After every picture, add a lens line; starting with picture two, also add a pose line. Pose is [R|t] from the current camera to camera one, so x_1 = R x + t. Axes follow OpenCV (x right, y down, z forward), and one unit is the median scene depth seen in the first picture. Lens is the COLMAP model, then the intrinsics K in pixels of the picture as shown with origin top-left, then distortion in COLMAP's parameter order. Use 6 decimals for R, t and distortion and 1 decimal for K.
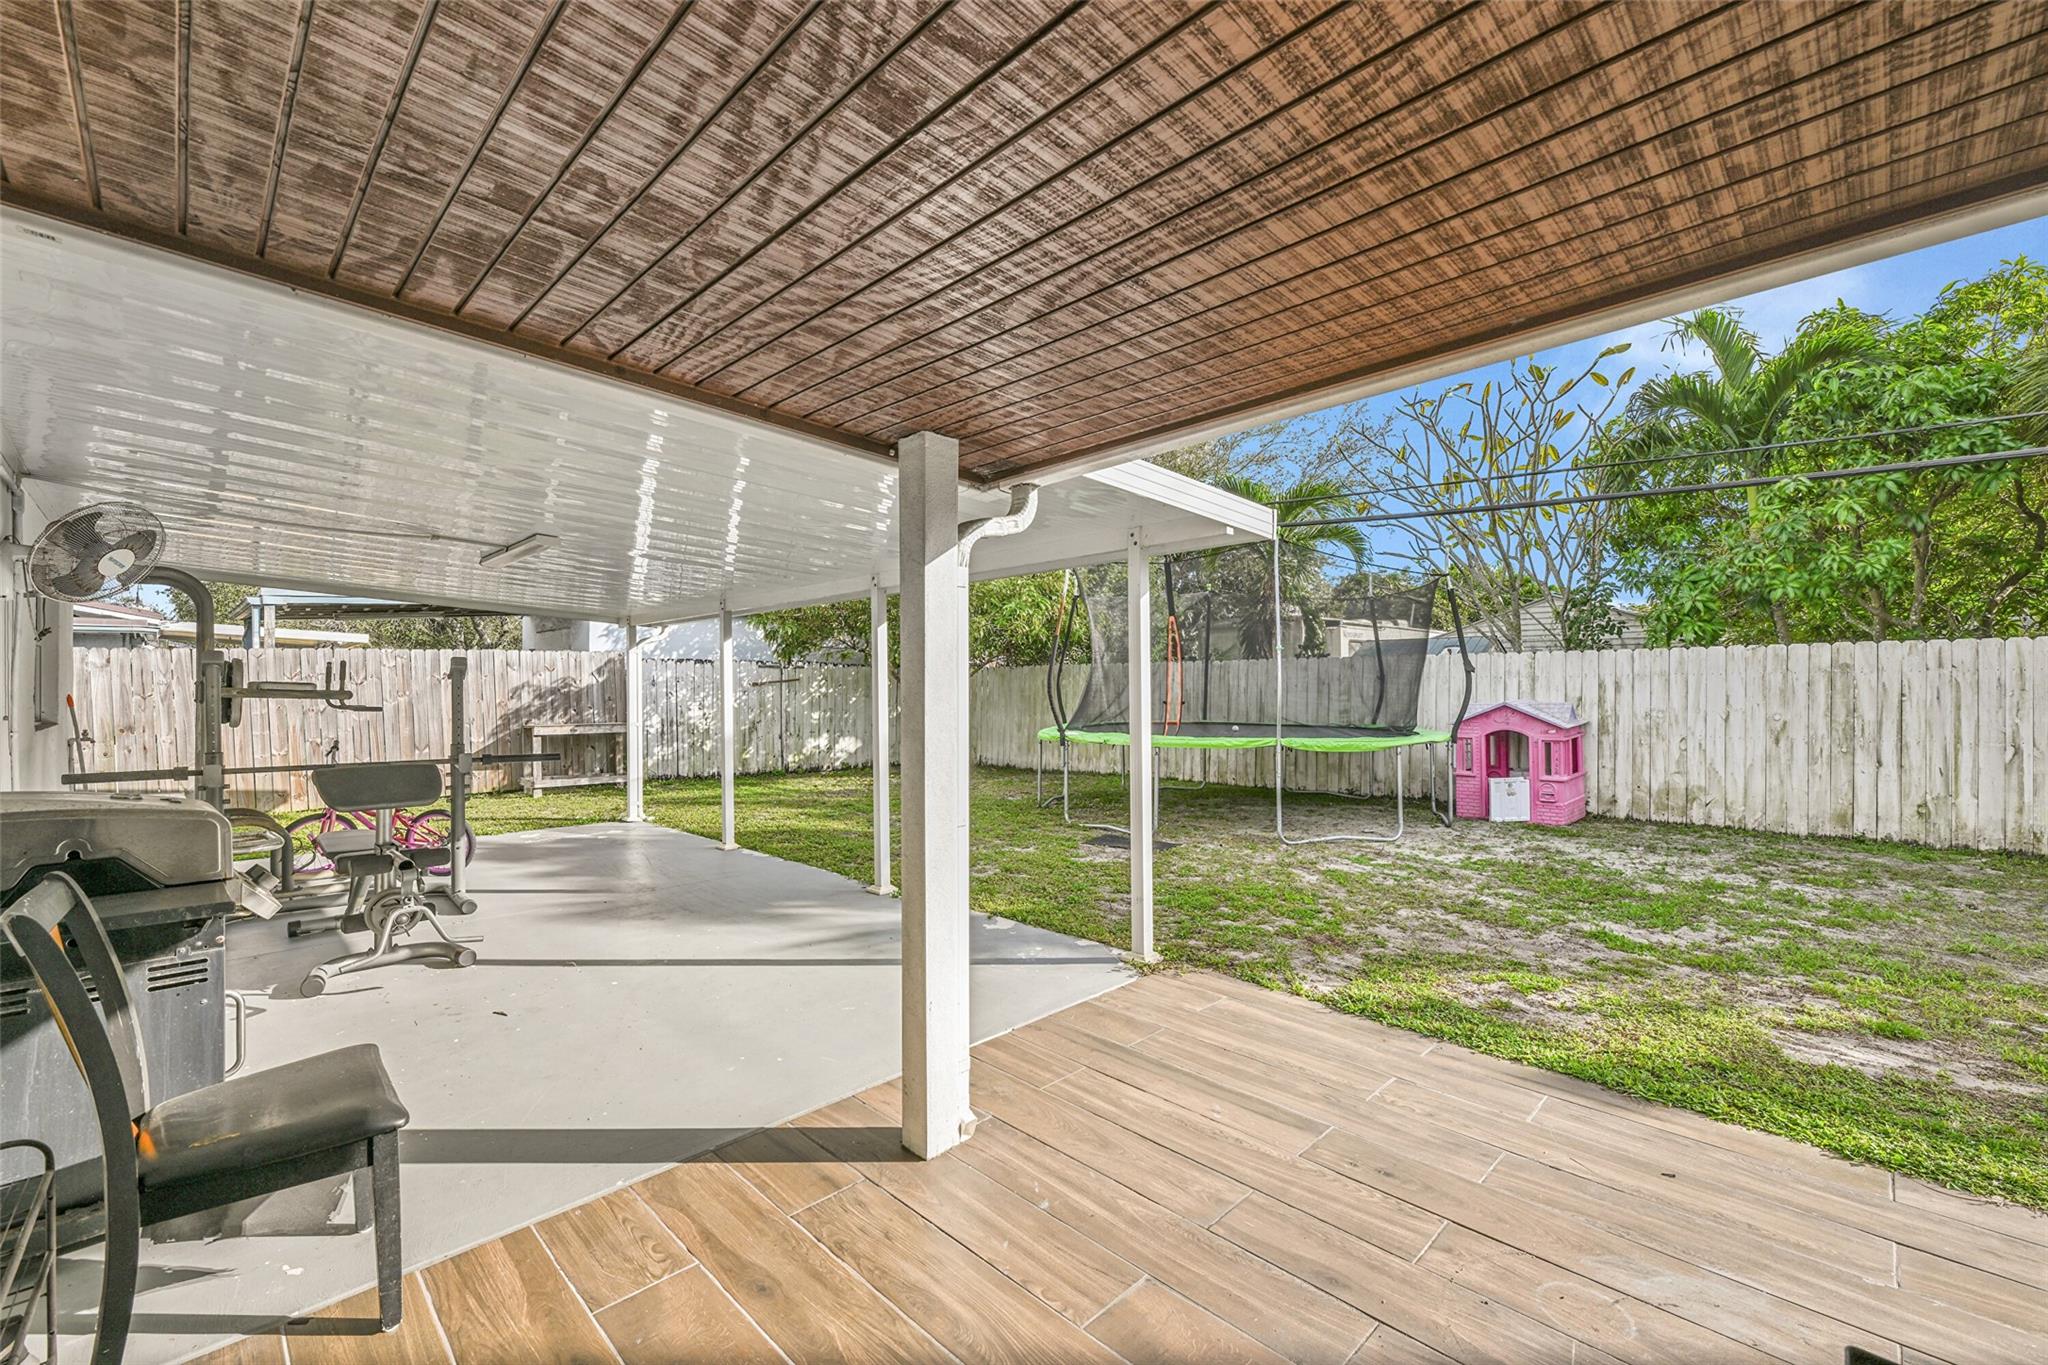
lens RADIAL K [[817.7, 0, 1024.0], [0, 817.7, 682.5], [0, 0, 1]] dist [-0.000976, -0.000090]
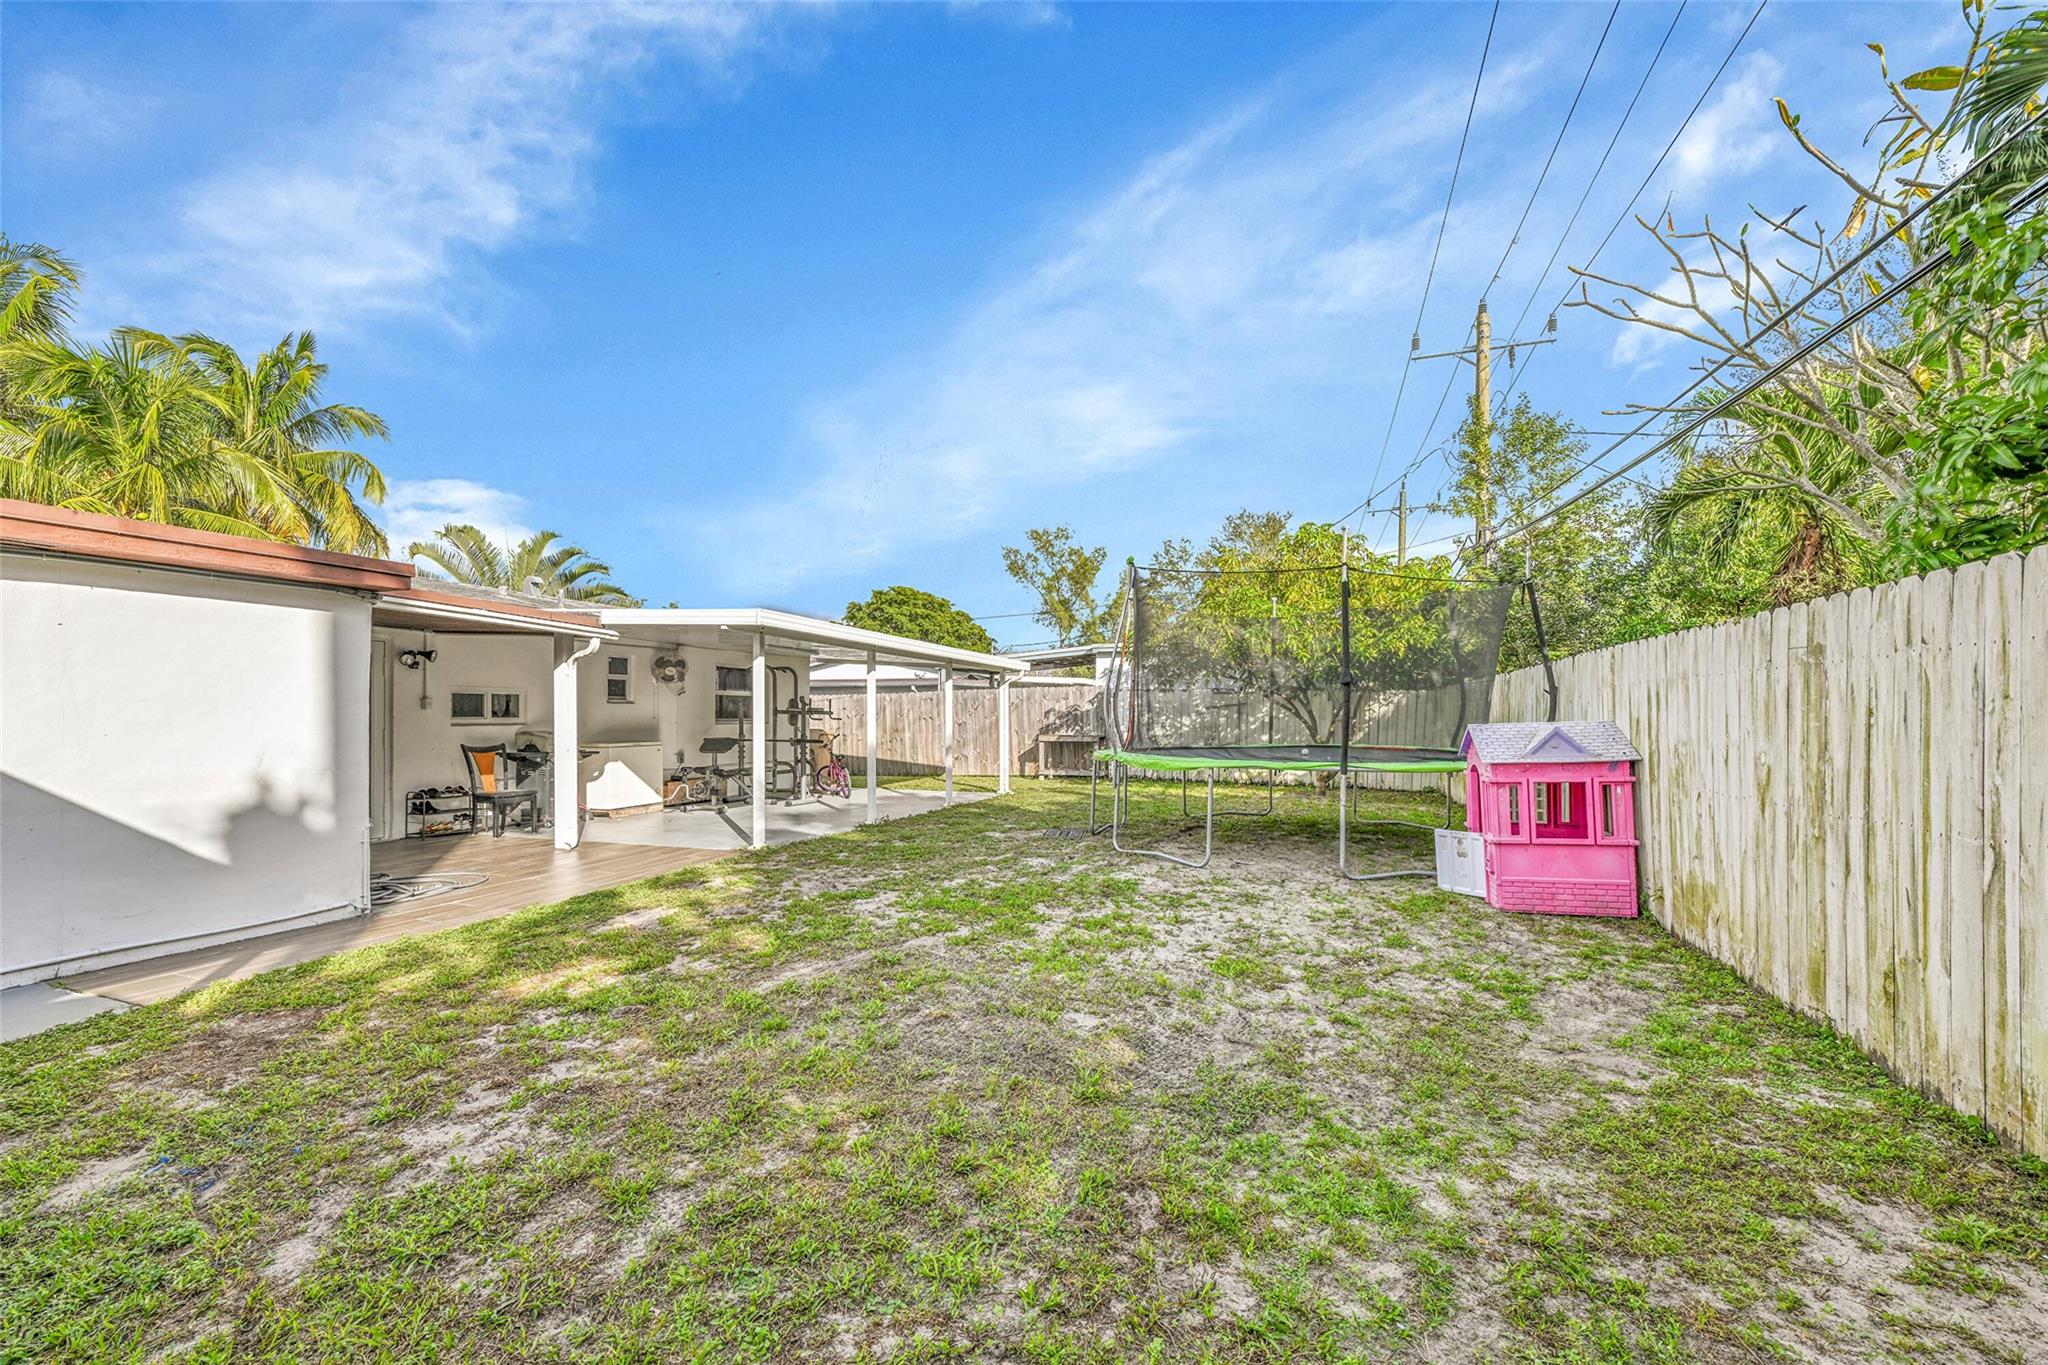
lens RADIAL K [[835.8, 0, 1023.2], [0, 835.8, 716.2], [0, 0, 1]] dist [-0.000359, -0.000051]
pose [[0.430772, 0.001648, -0.902459, 1.083306], [0.005131, 0.999978, 0.004275, 0.011133], [0.902446, -0.006472, 0.430754, 0.347693]]
